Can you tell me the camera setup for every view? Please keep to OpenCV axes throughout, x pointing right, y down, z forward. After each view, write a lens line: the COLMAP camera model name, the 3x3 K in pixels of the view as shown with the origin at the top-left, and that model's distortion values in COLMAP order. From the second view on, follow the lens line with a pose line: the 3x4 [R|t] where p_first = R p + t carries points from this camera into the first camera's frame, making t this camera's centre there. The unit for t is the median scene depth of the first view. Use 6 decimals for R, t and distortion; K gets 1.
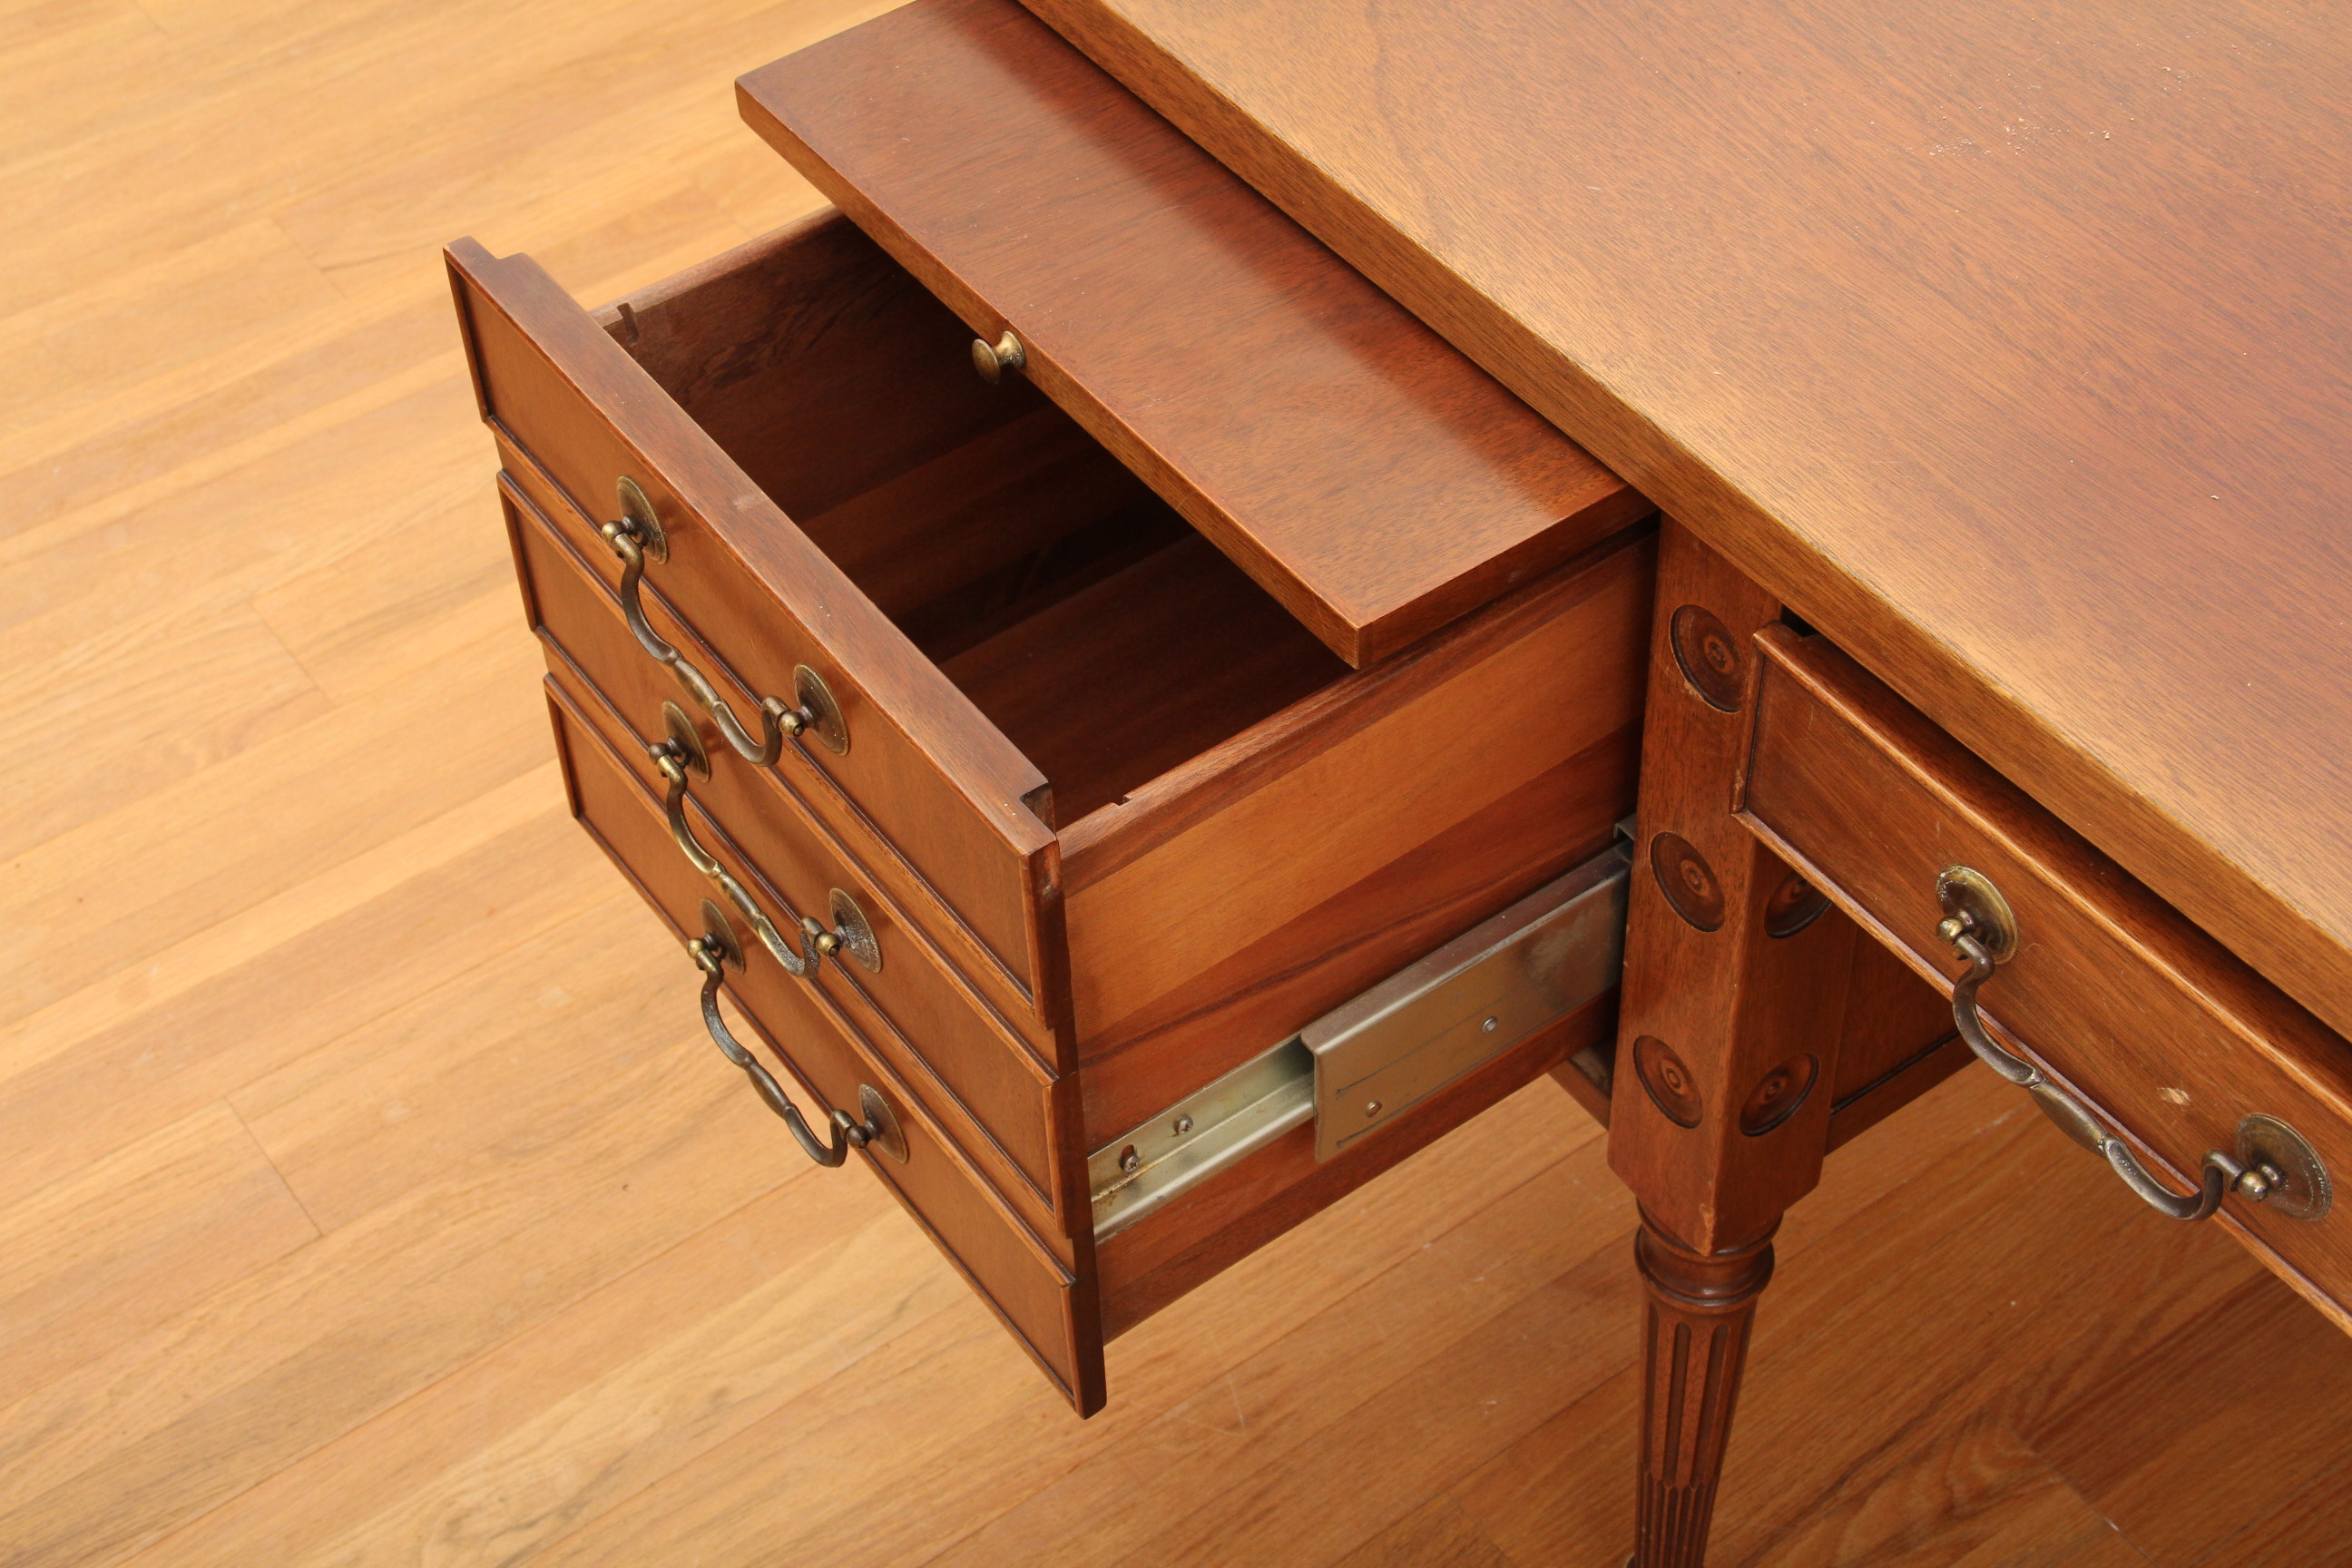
lens RADIAL K [[3514.6, 0, 1161.4], [0, 3514.6, 775.7], [0, 0, 1]] dist [0.120695, 0.000000]
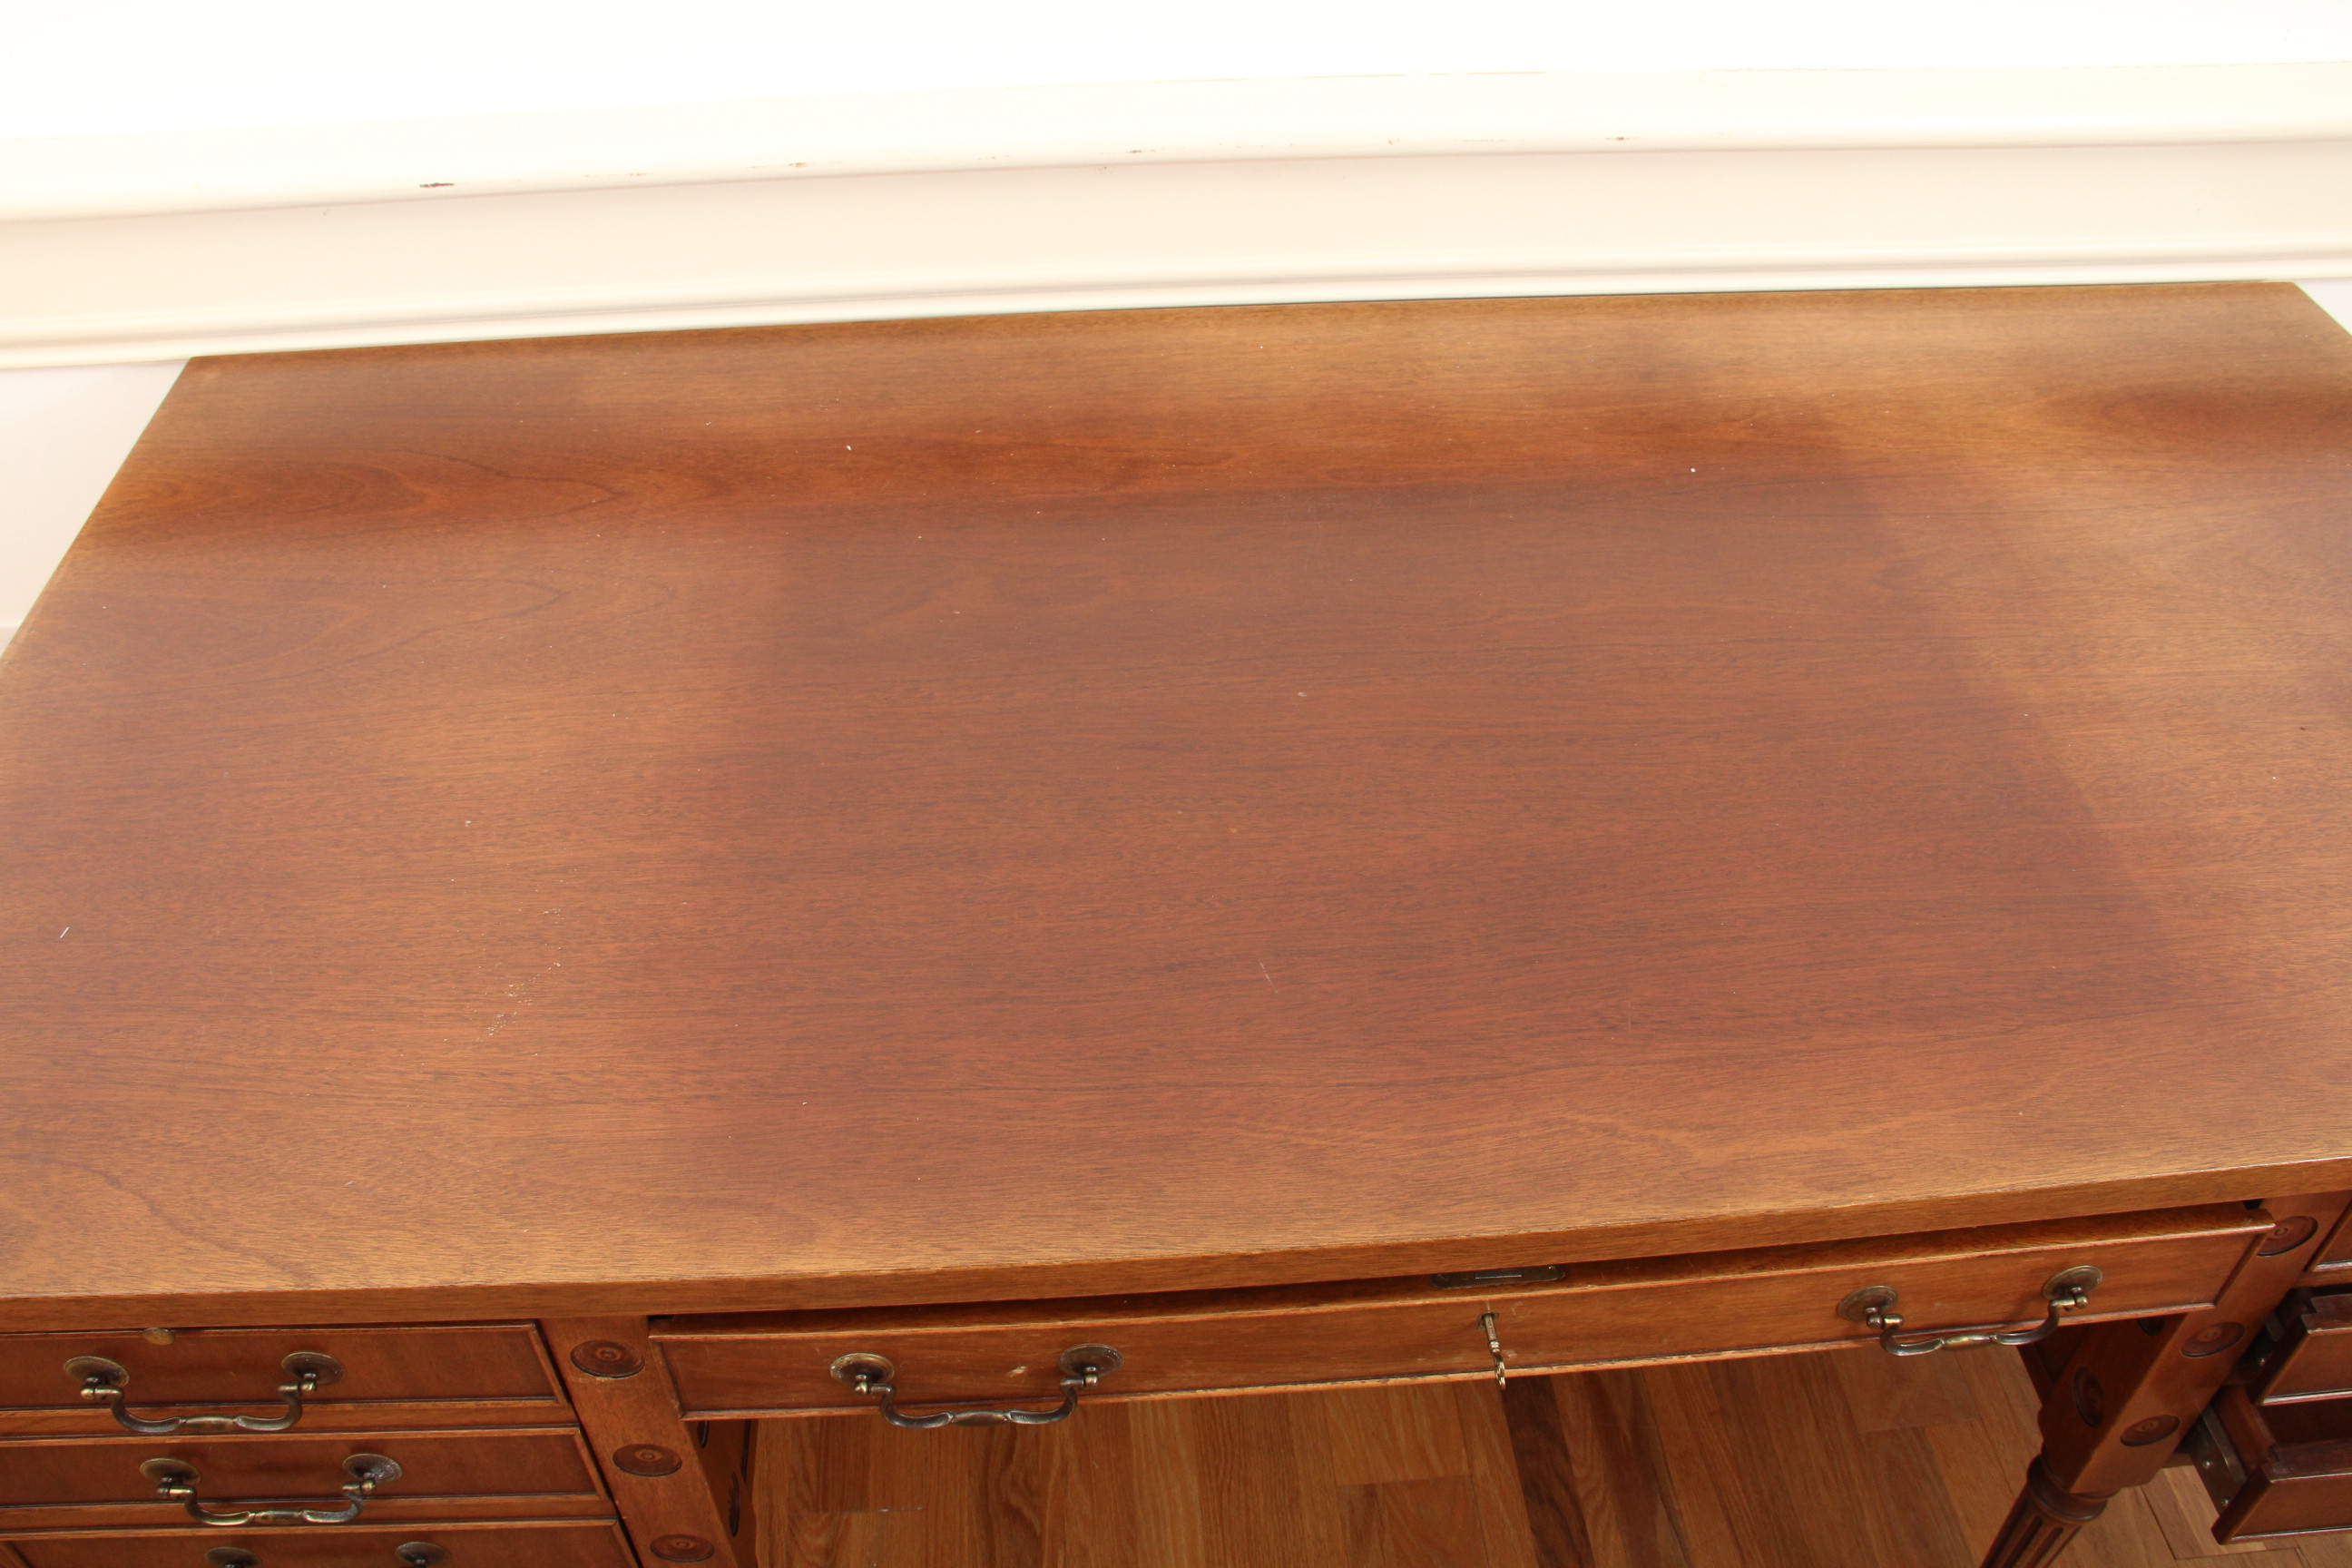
lens RADIAL K [[1897.4, 0, 1166.7], [0, 1897.4, 742.2], [0, 0, 1]] dist [-0.180033, 0.116234]
pose [[0.526151, -0.521497, 0.671719, -0.116113], [0.595977, 0.789584, 0.146180, -0.208016], [-0.606611, 0.323416, 0.726240, 0.134378]]
